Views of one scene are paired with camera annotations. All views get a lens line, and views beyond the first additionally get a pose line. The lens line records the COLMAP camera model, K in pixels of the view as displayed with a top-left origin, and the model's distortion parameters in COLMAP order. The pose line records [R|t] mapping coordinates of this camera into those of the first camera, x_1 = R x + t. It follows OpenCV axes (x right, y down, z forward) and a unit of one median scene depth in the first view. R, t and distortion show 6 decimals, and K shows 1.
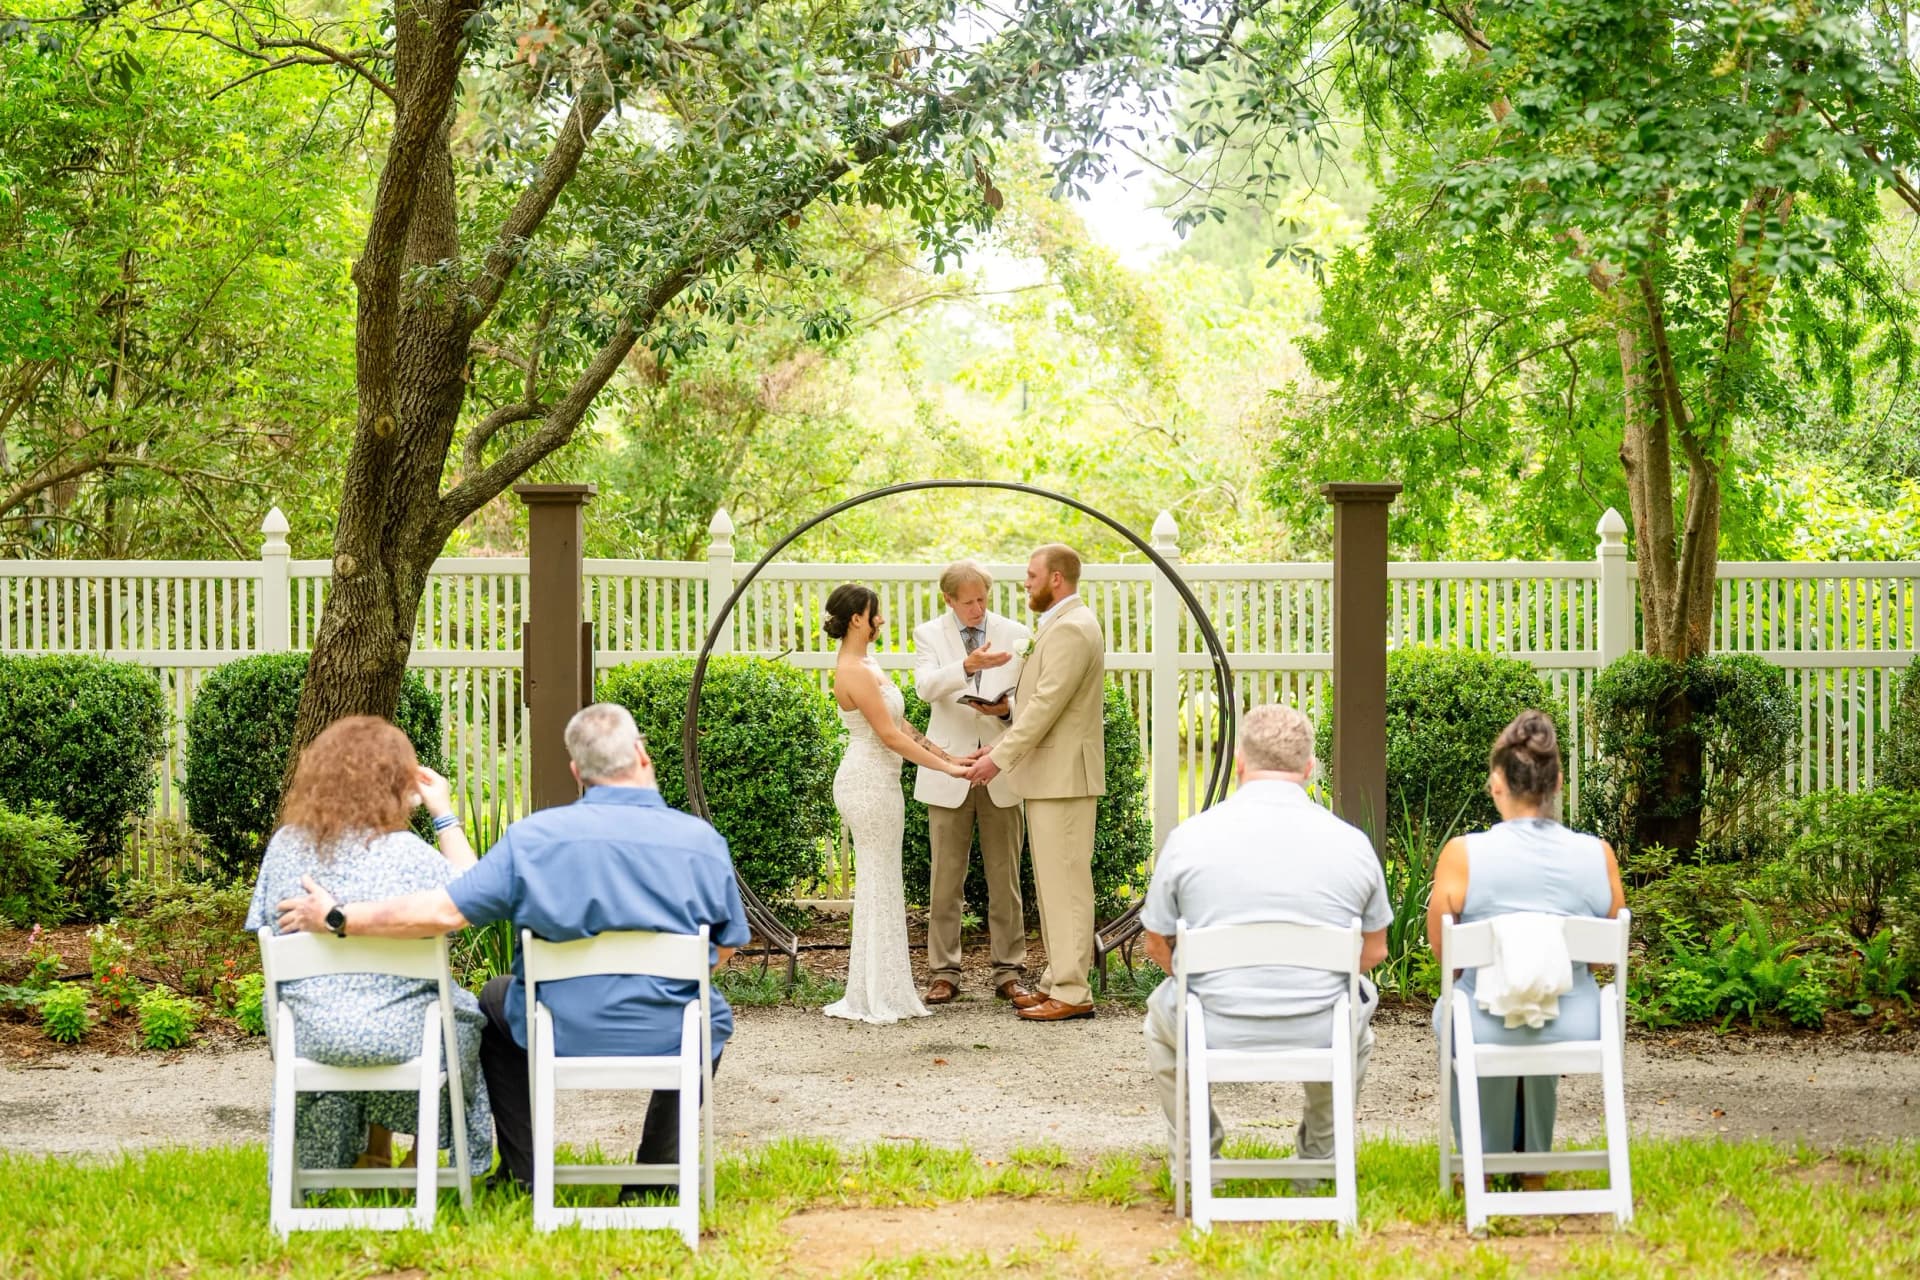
lens RADIAL K [[2804.0, 0, 960.0], [0, 2804.0, 640.0], [0, 0, 1]] dist [-0.017872, -0.080253]
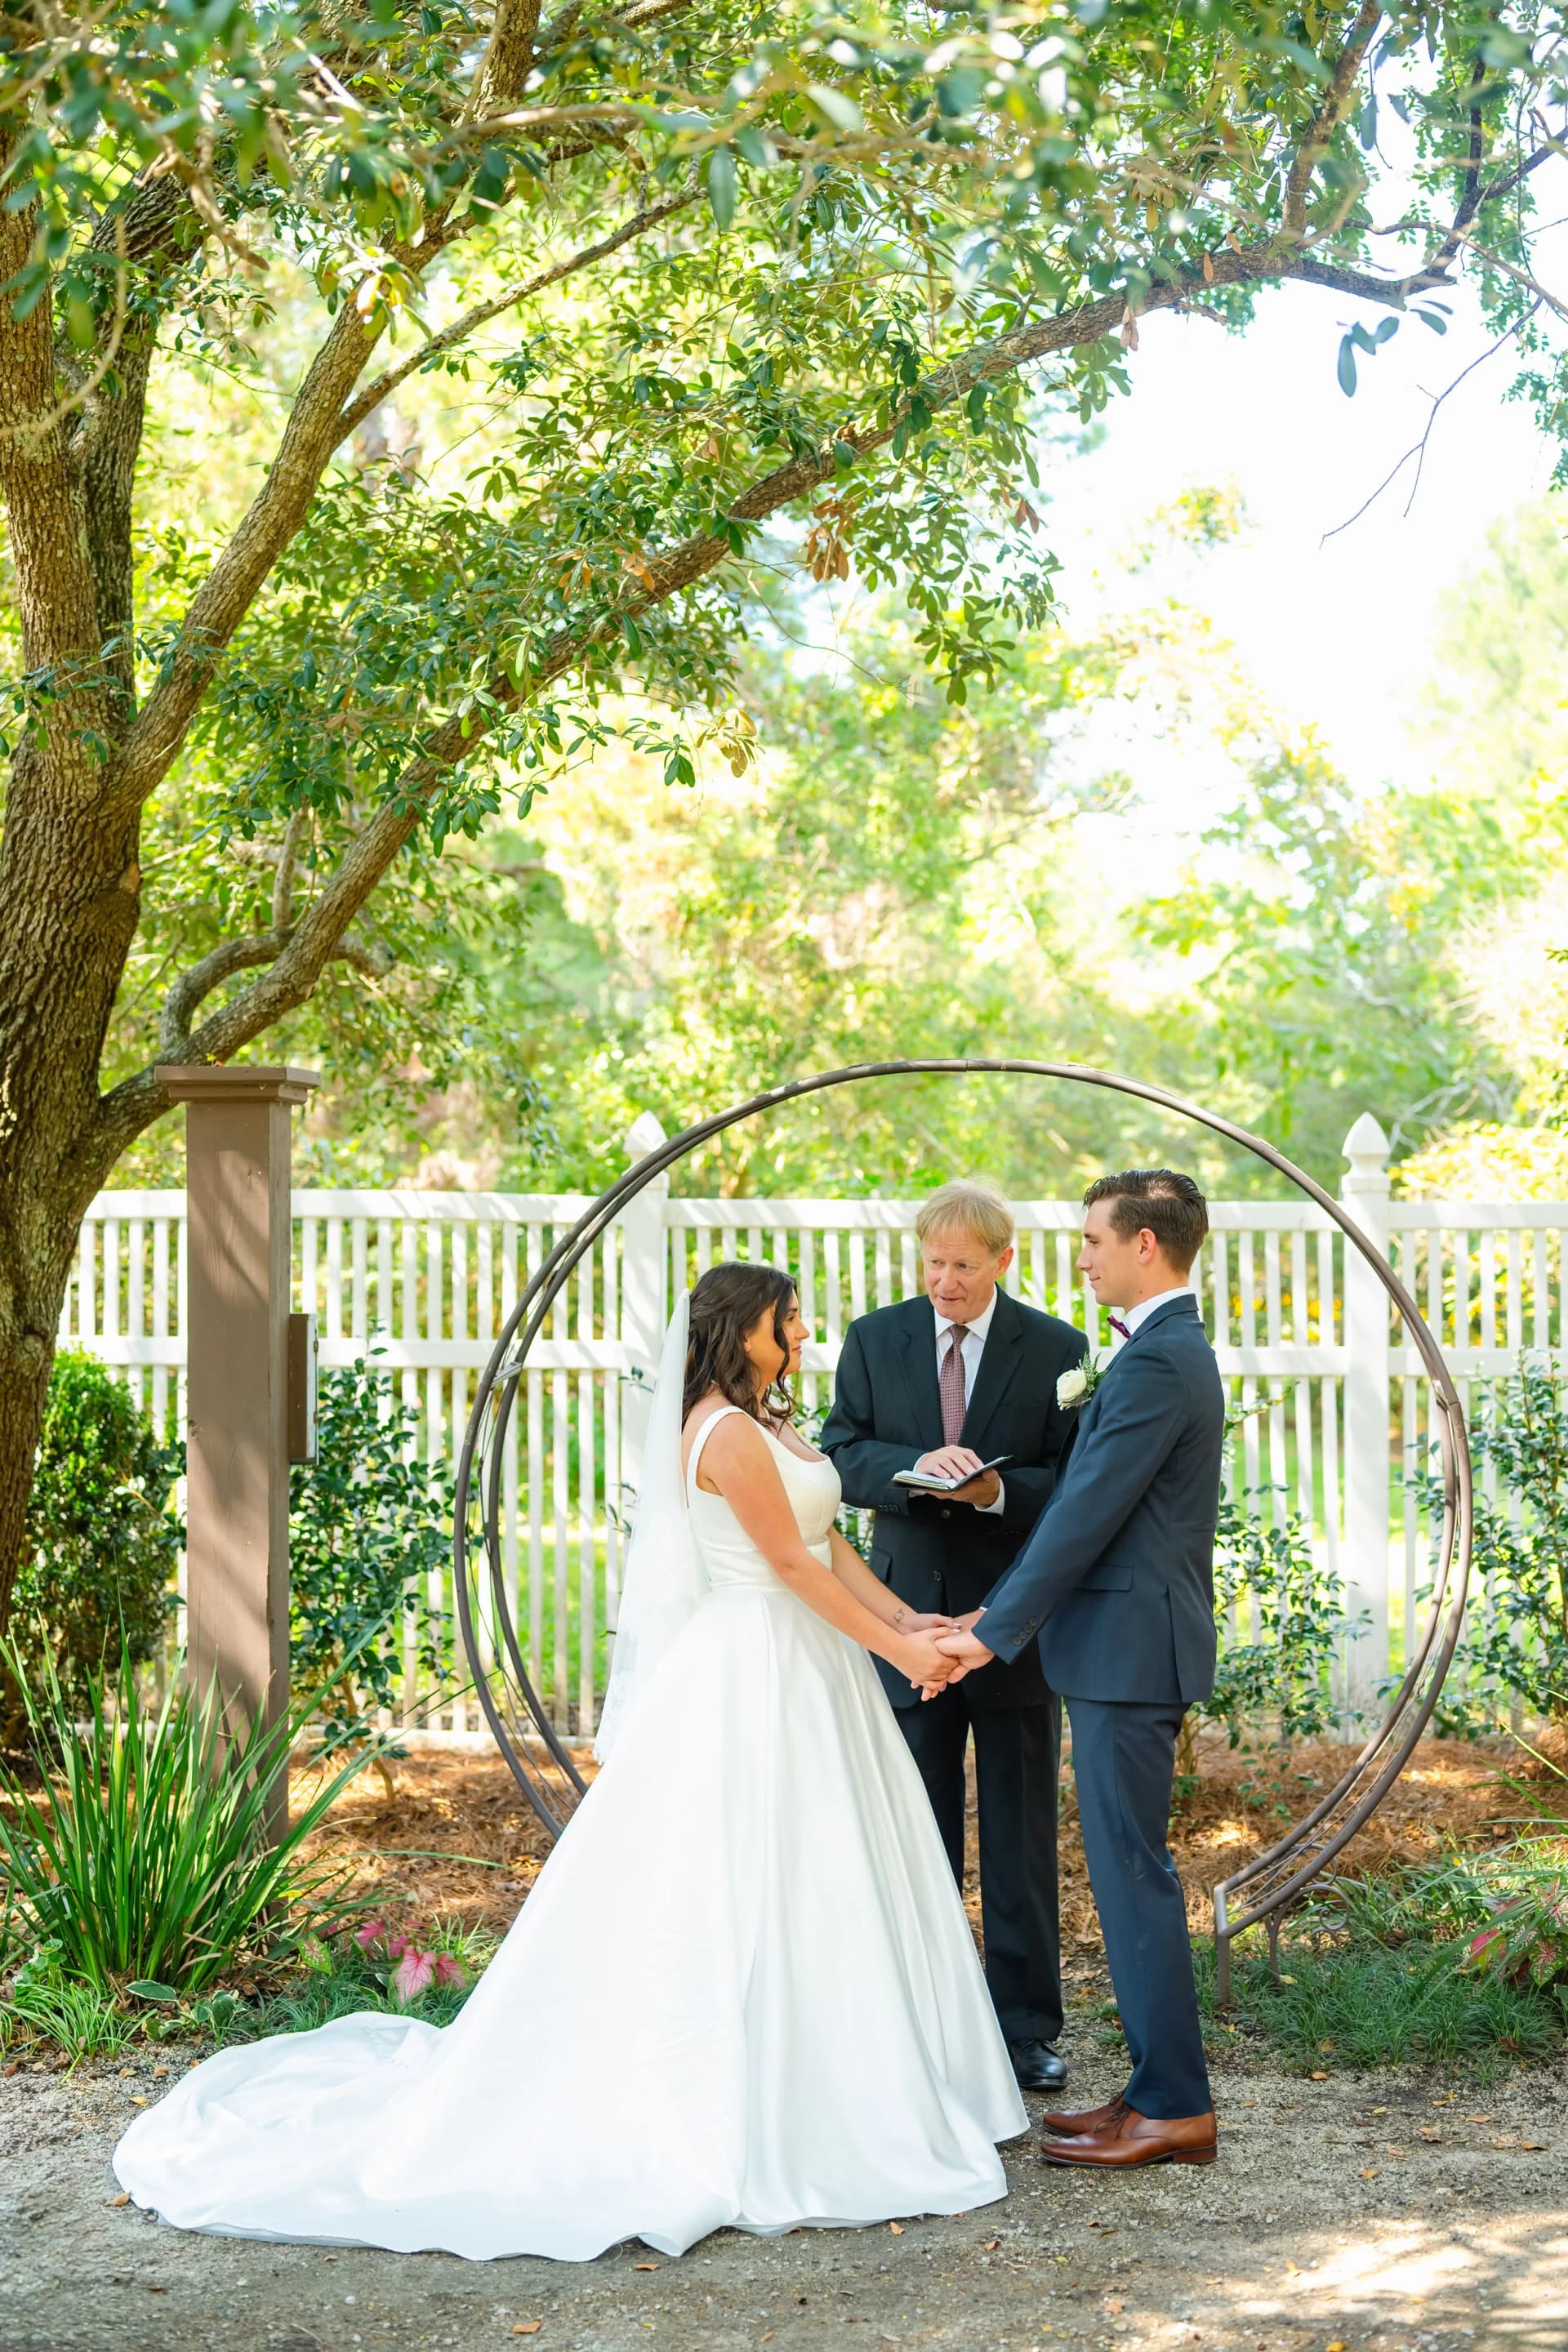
lens RADIAL K [[3468.9, 0, 836.2], [0, 3468.9, 1185.4], [0, 0, 1]] dist [-0.046408, -0.001739]
pose [[0.995284, 0.005426, -0.096856, 0.037505], [-0.008491, 0.999475, -0.031262, -0.010617], [0.096636, 0.031937, 0.994807, 0.302446]]
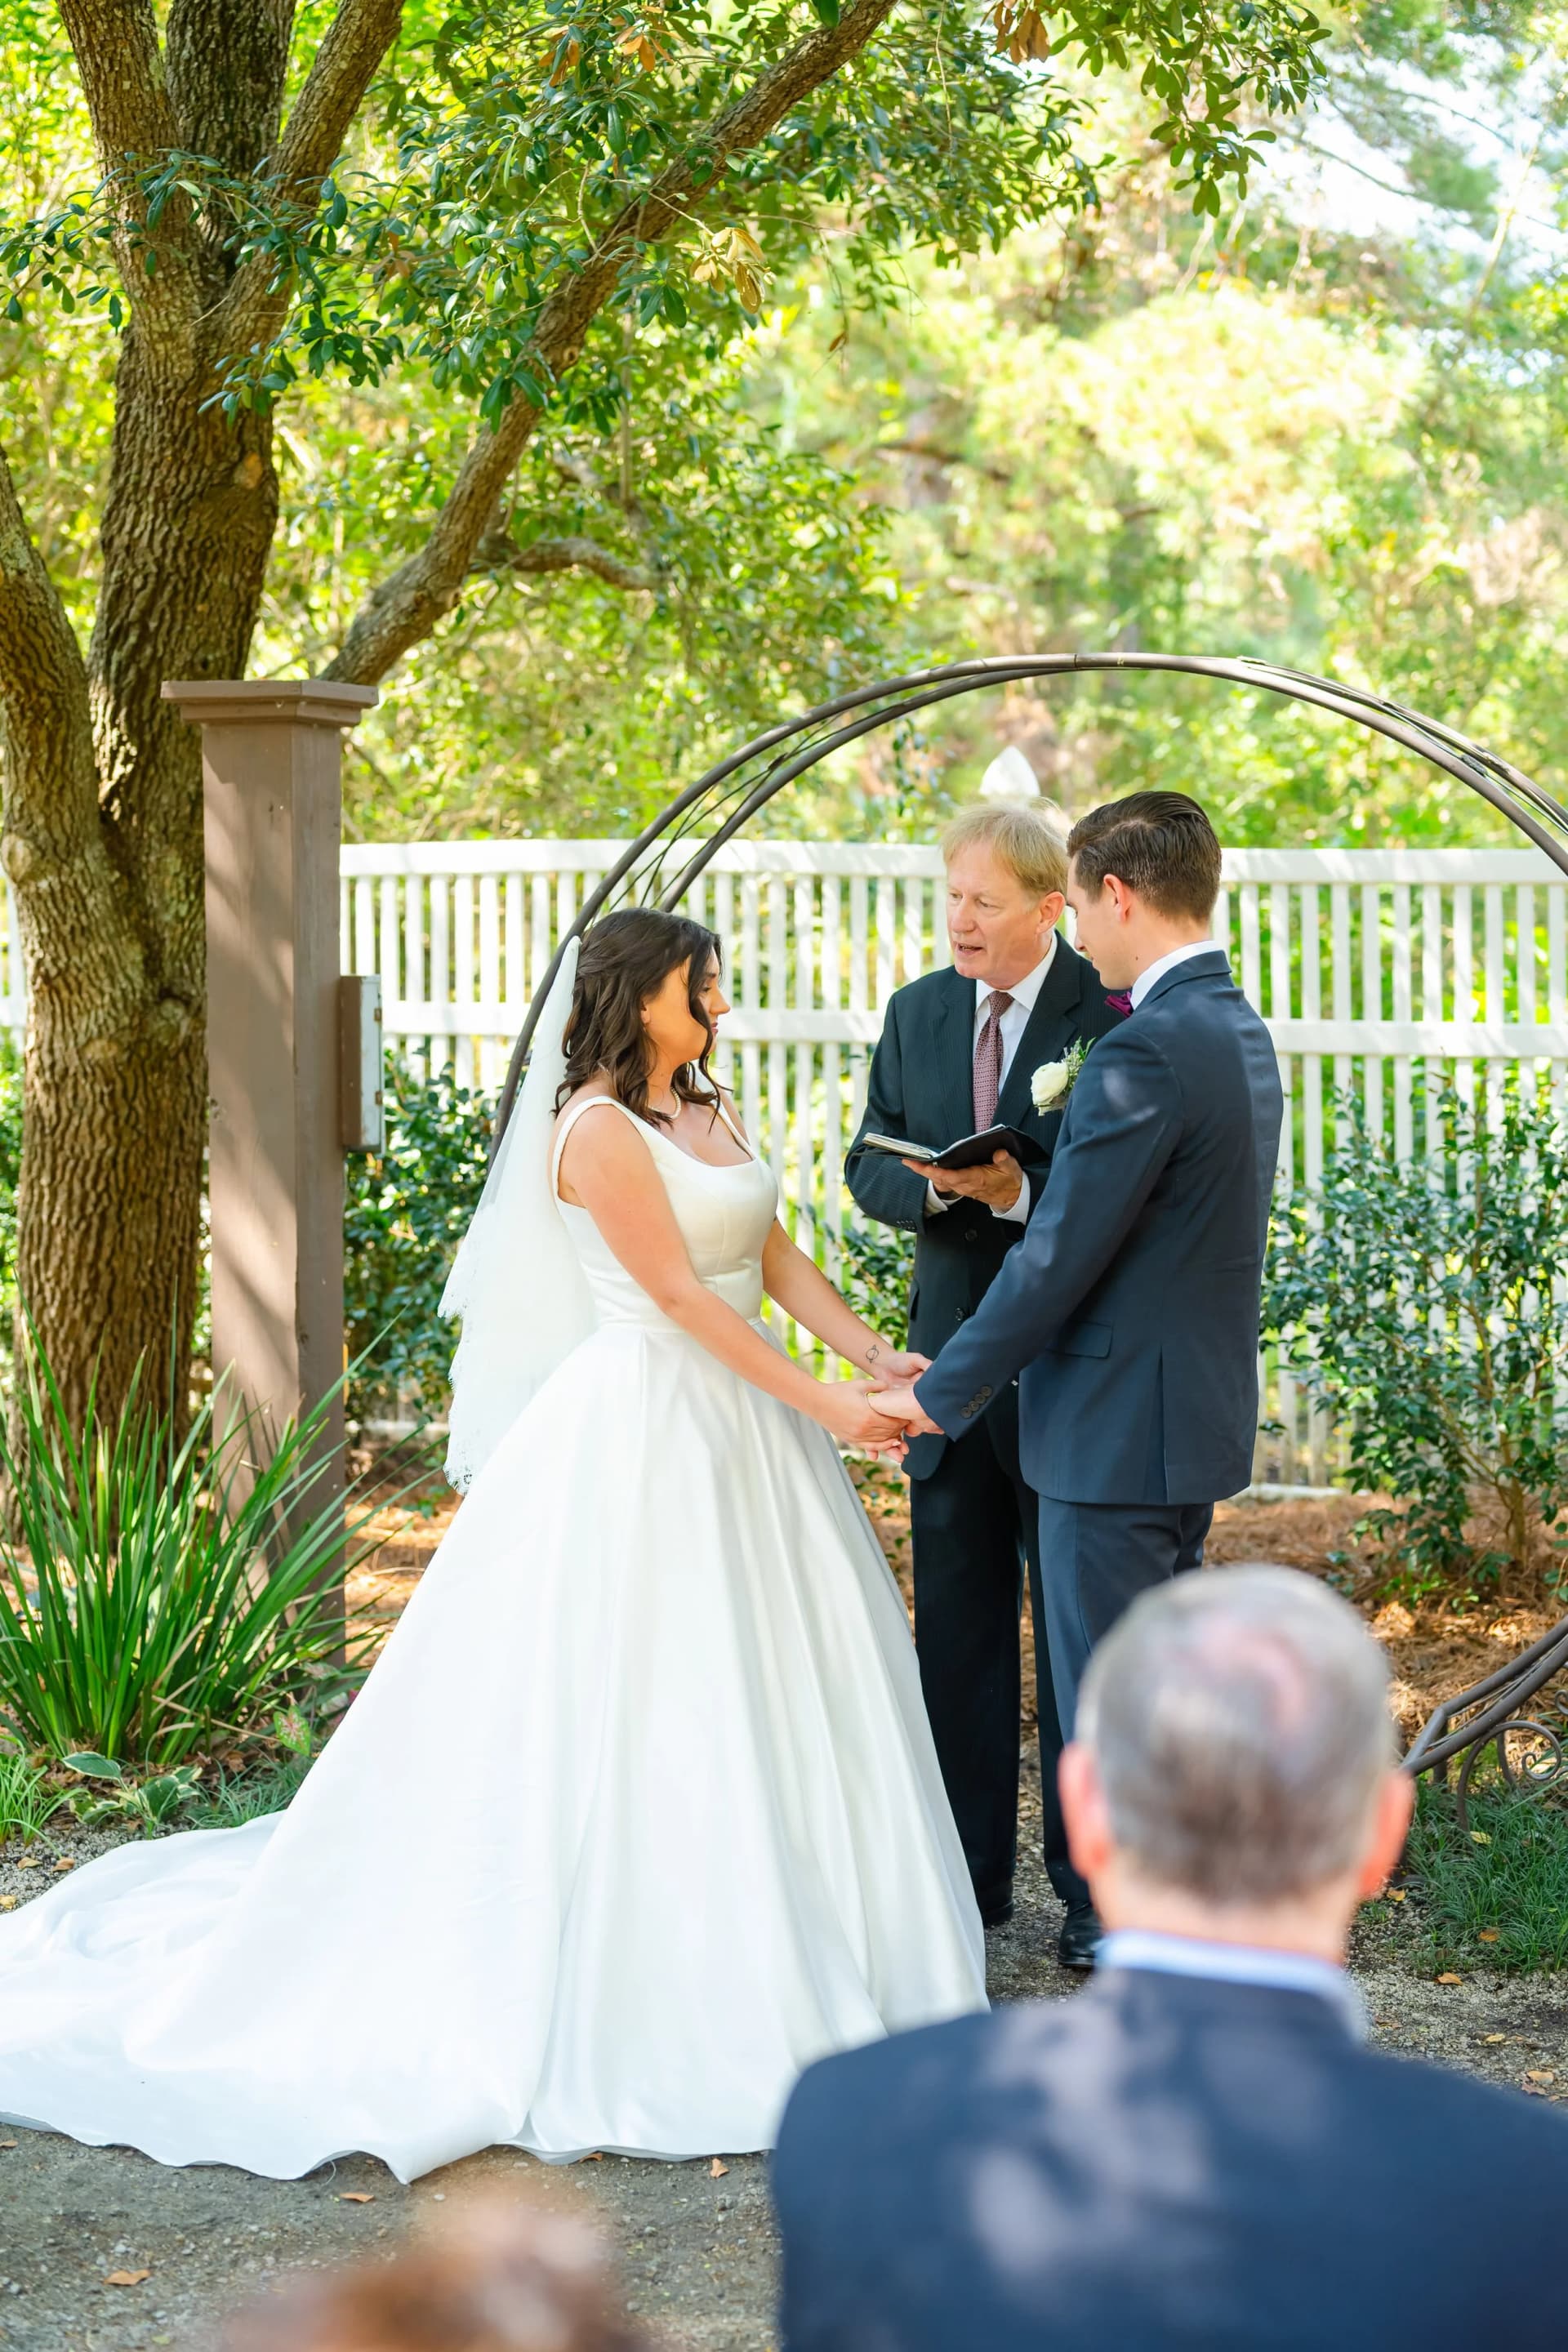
lens RADIAL K [[3434.9, 0, 784.0], [0, 3434.9, 1176.0], [0, 0, 1]] dist [-0.017872, -0.080253]
pose [[0.933893, 0.034241, -0.355910, 0.133438], [-0.012230, 0.997880, 0.063914, -0.009913], [0.357344, -0.055336, 0.932332, 0.453020]]
